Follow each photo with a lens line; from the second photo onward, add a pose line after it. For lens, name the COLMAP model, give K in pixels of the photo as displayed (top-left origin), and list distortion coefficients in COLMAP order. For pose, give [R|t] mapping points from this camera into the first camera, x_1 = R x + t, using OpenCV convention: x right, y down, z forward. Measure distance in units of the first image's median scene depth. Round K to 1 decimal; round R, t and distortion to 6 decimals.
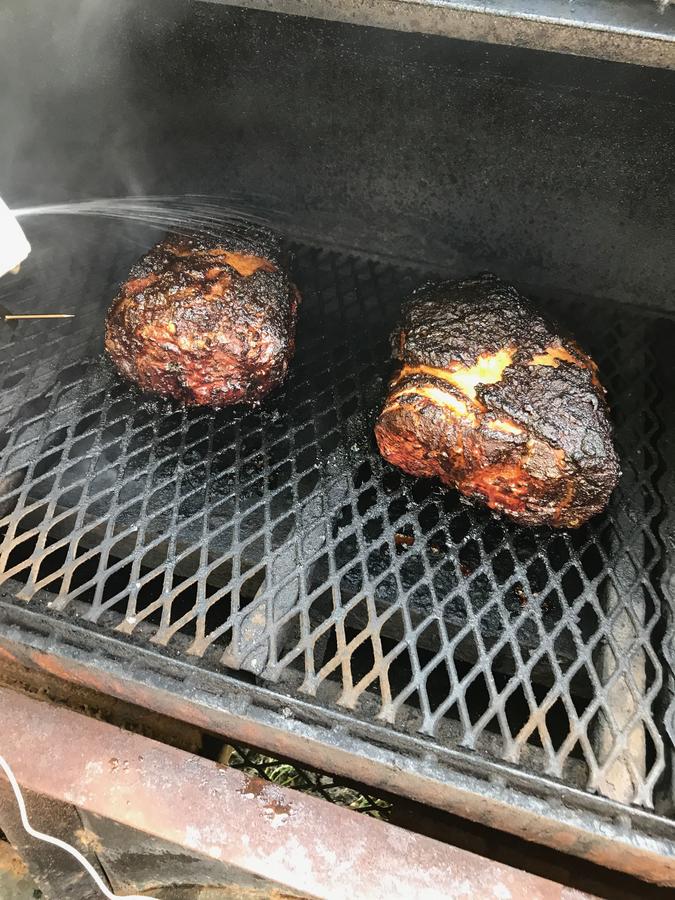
lens RADIAL K [[644.9, 0, 335.6], [0, 644.9, 423.2], [0, 0, 1]] dist [0.113205, -0.183160]
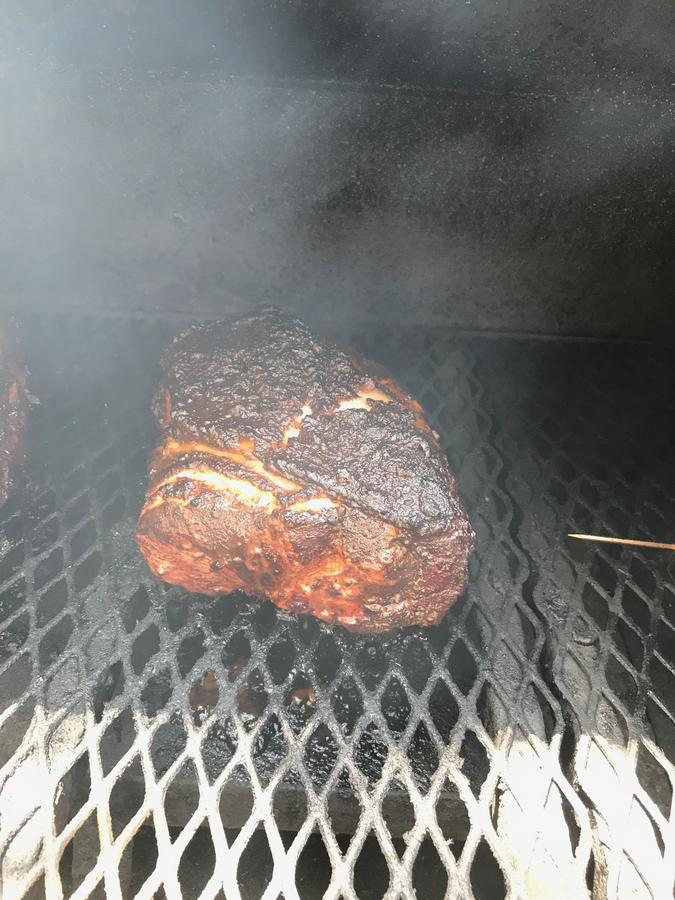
lens RADIAL K [[733.9, 0, 337.4], [0, 733.9, 449.4], [0, 0, 1]] dist [-0.001677, -0.003123]
pose [[0.951794, -0.176856, 0.250621, 0.089238], [0.194758, 0.979660, -0.048320, -0.007961], [-0.236977, 0.094801, 0.966879, 0.203597]]
